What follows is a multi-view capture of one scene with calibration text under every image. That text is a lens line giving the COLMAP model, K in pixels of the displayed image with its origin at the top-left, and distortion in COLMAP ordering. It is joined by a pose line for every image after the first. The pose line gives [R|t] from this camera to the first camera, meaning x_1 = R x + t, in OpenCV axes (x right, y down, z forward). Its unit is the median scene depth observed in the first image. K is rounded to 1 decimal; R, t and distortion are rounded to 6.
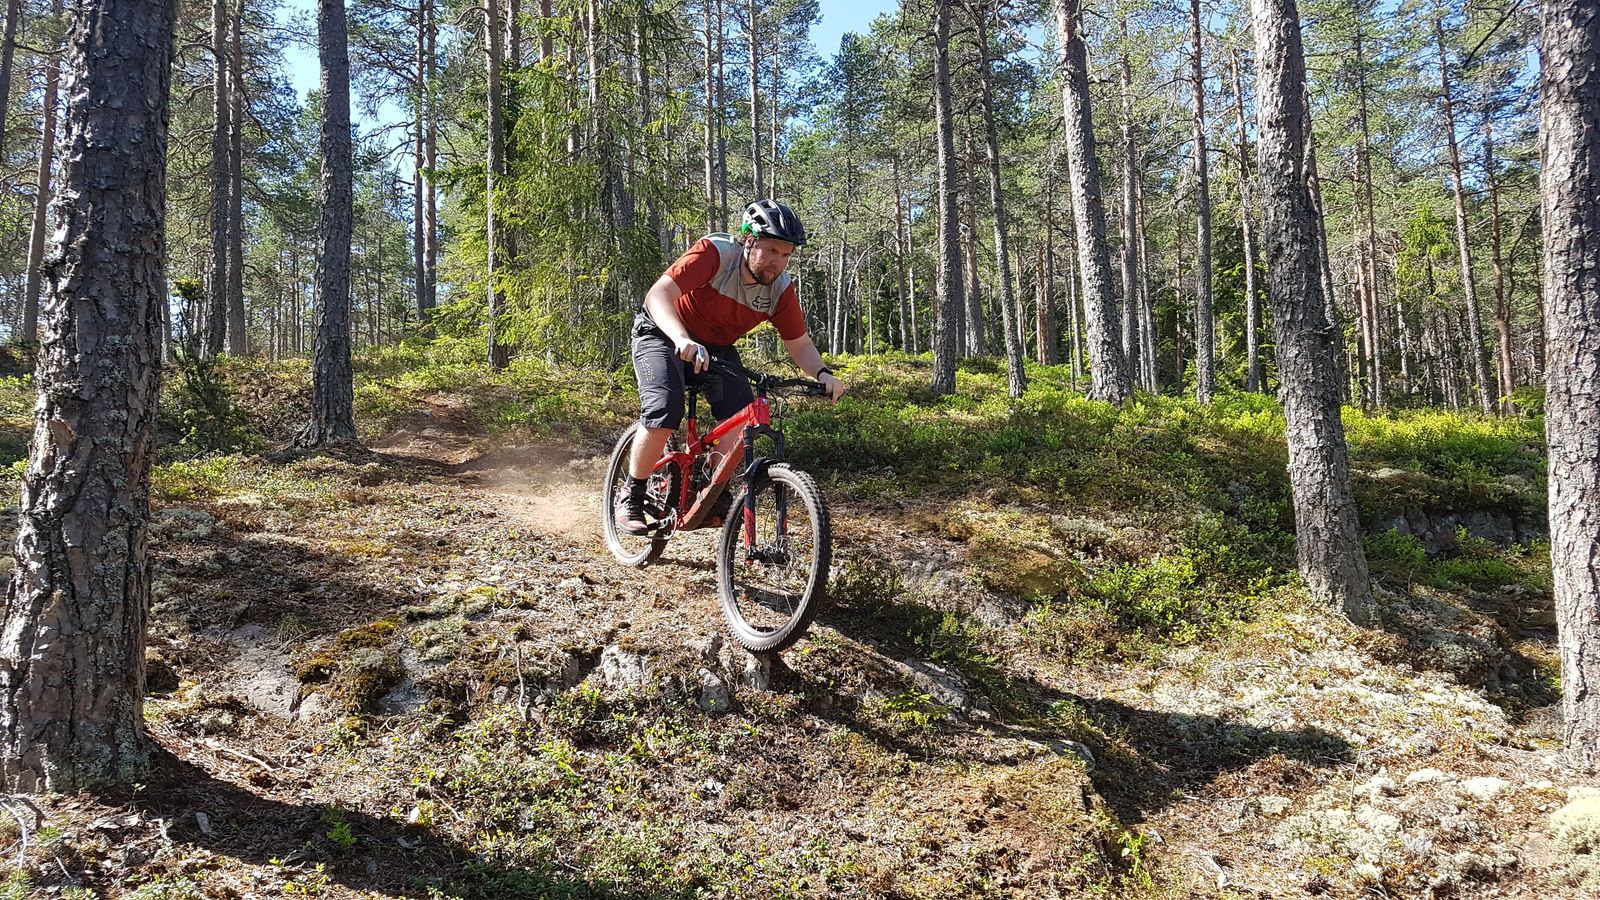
lens RADIAL K [[1251.9, 0, 807.1], [0, 1251.9, 484.9], [0, 0, 1]] dist [0.281840, -0.523991]
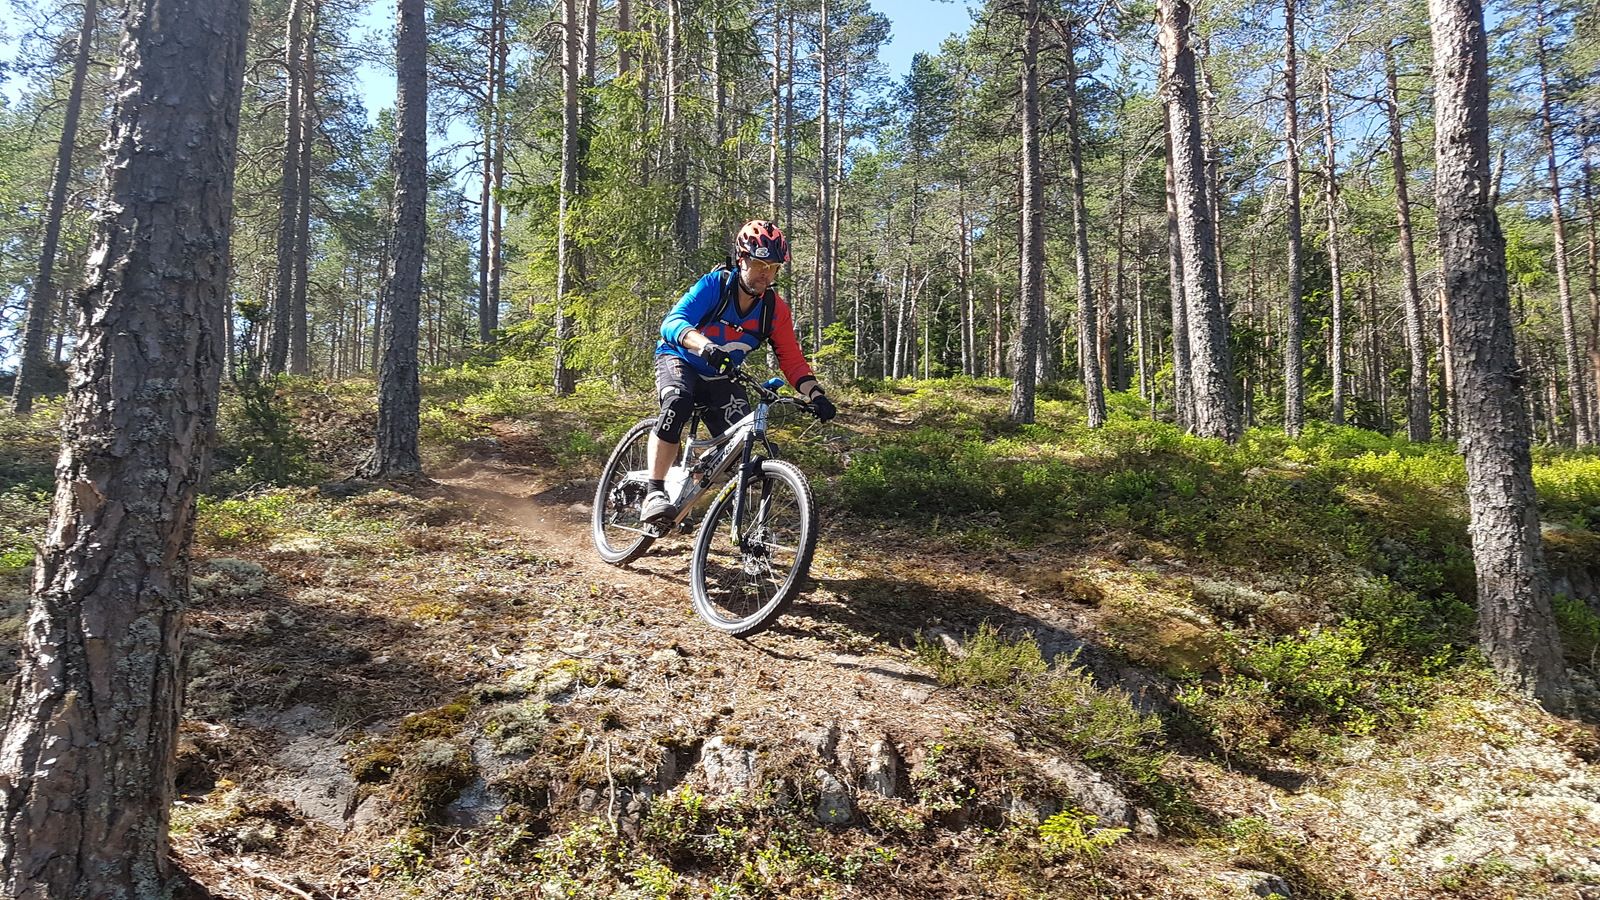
lens RADIAL K [[1251.9, 0, 807.1], [0, 1251.9, 484.9], [0, 0, 1]] dist [0.281840, -0.523991]
pose [[0.998975, 0.017225, -0.041871, -0.053863], [-0.017874, 0.999725, -0.015170, -0.029499], [0.041598, 0.015903, 0.999008, 0.133901]]
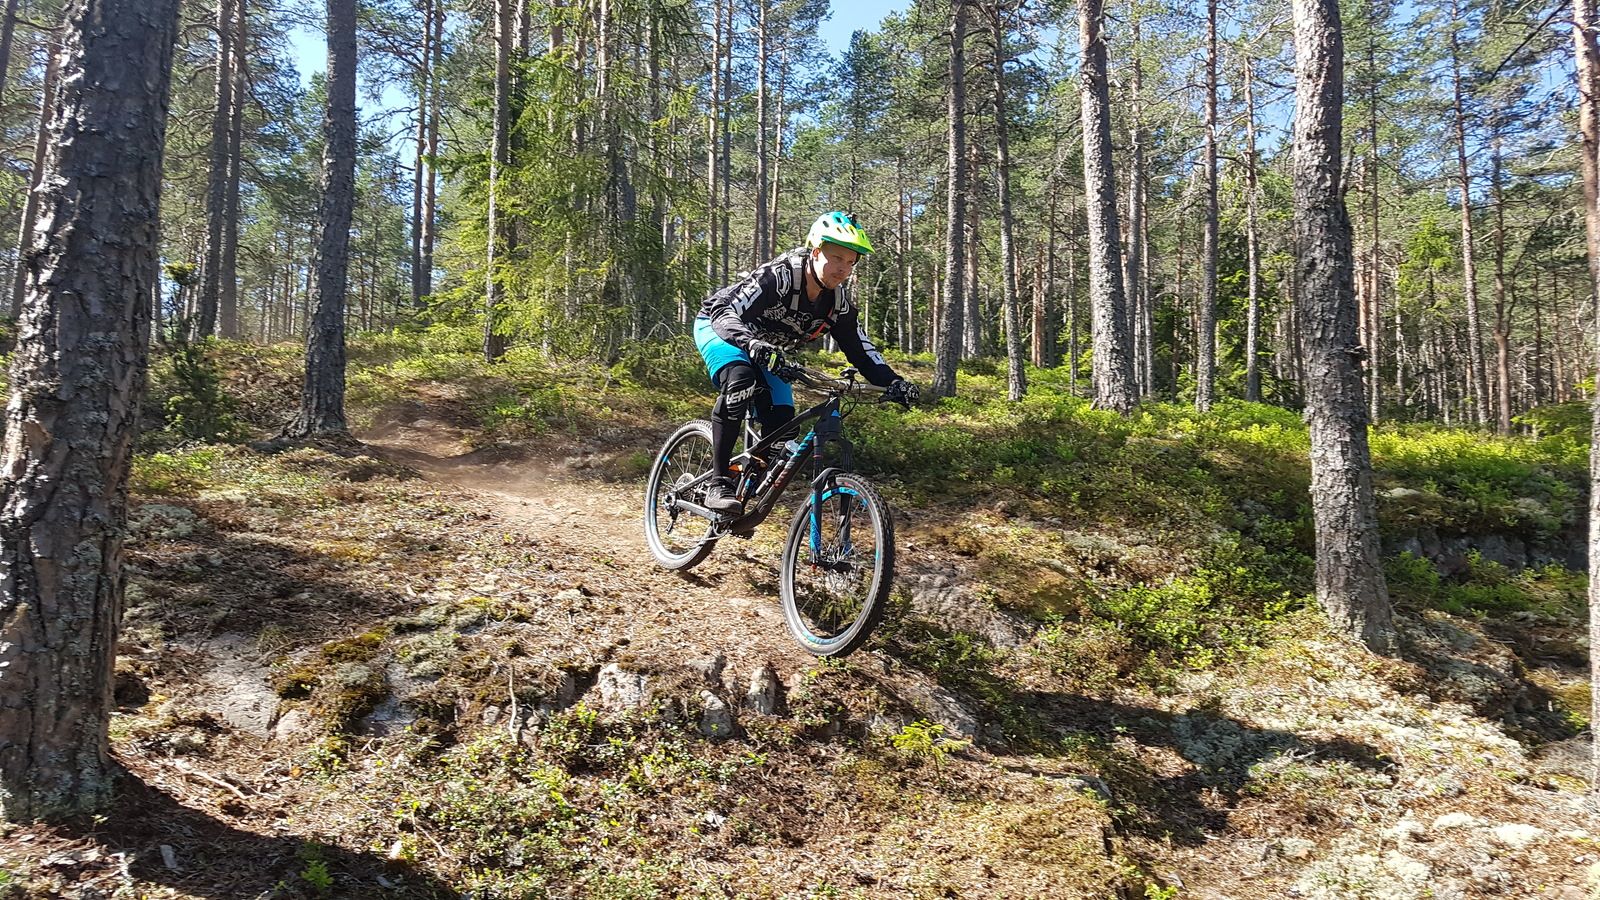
lens RADIAL K [[1246.0, 0, 816.8], [0, 1246.0, 483.6], [0, 0, 1]] dist [0.283233, -0.532452]
pose [[0.999620, 0.025320, 0.010881, -0.011068], [-0.025354, 0.999674, 0.002939, -0.014386], [-0.010803, -0.003214, 0.999936, 0.044219]]
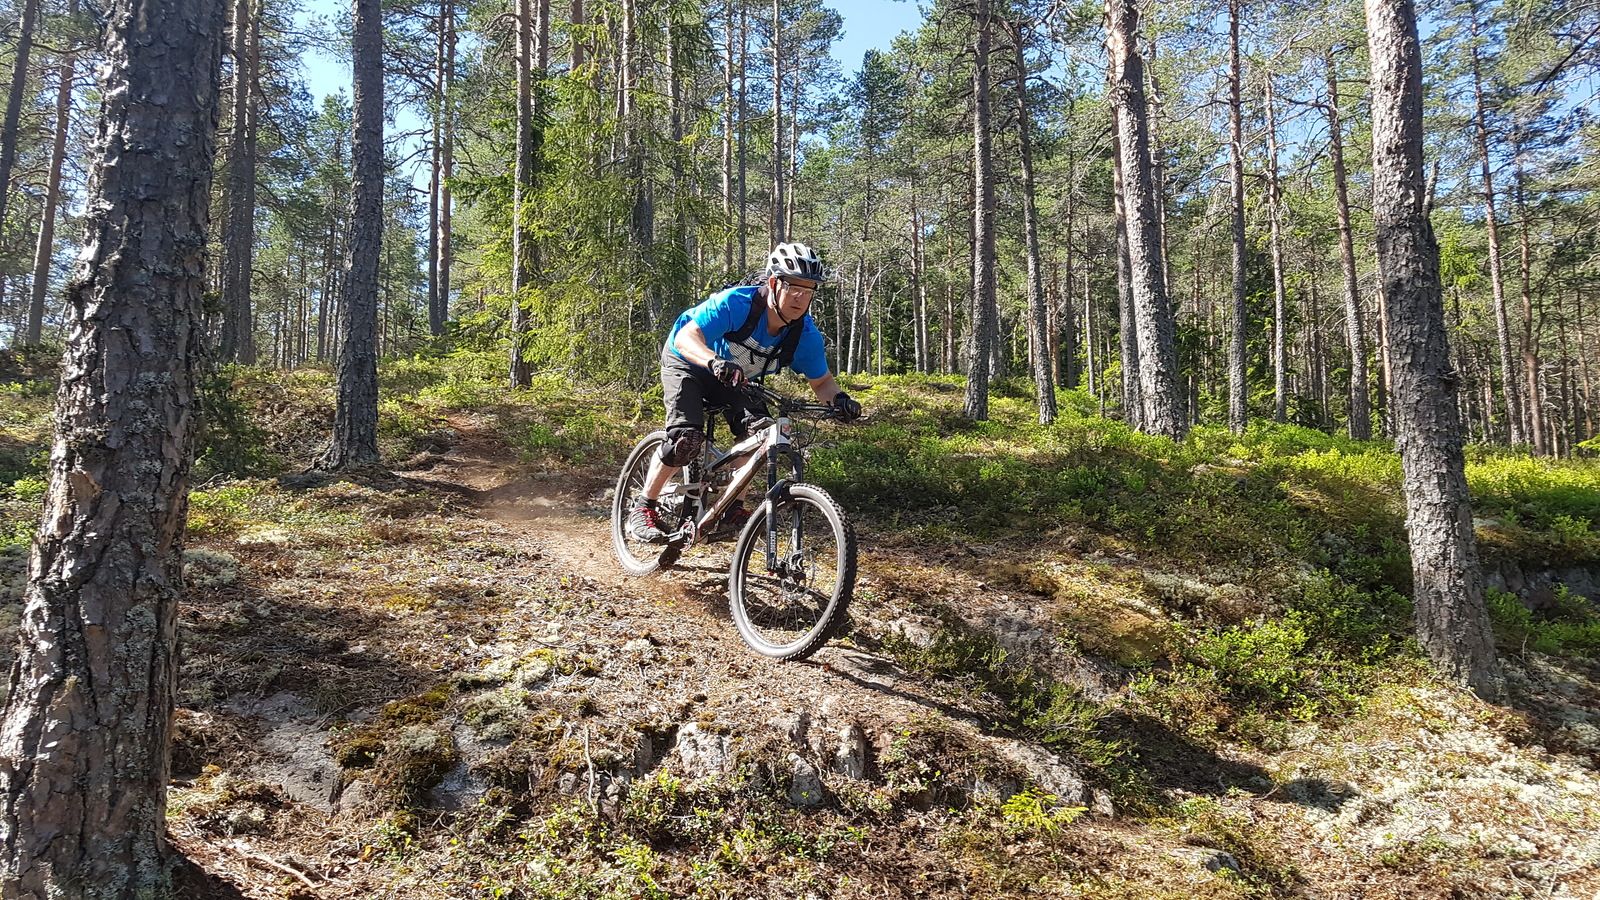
lens RADIAL K [[1251.9, 0, 807.1], [0, 1251.9, 484.9], [0, 0, 1]] dist [0.281840, -0.523991]
pose [[0.999758, 0.021950, -0.001357, -0.068526], [-0.021964, 0.999692, -0.011531, -0.028626], [0.001103, 0.011558, 0.999933, 0.106598]]
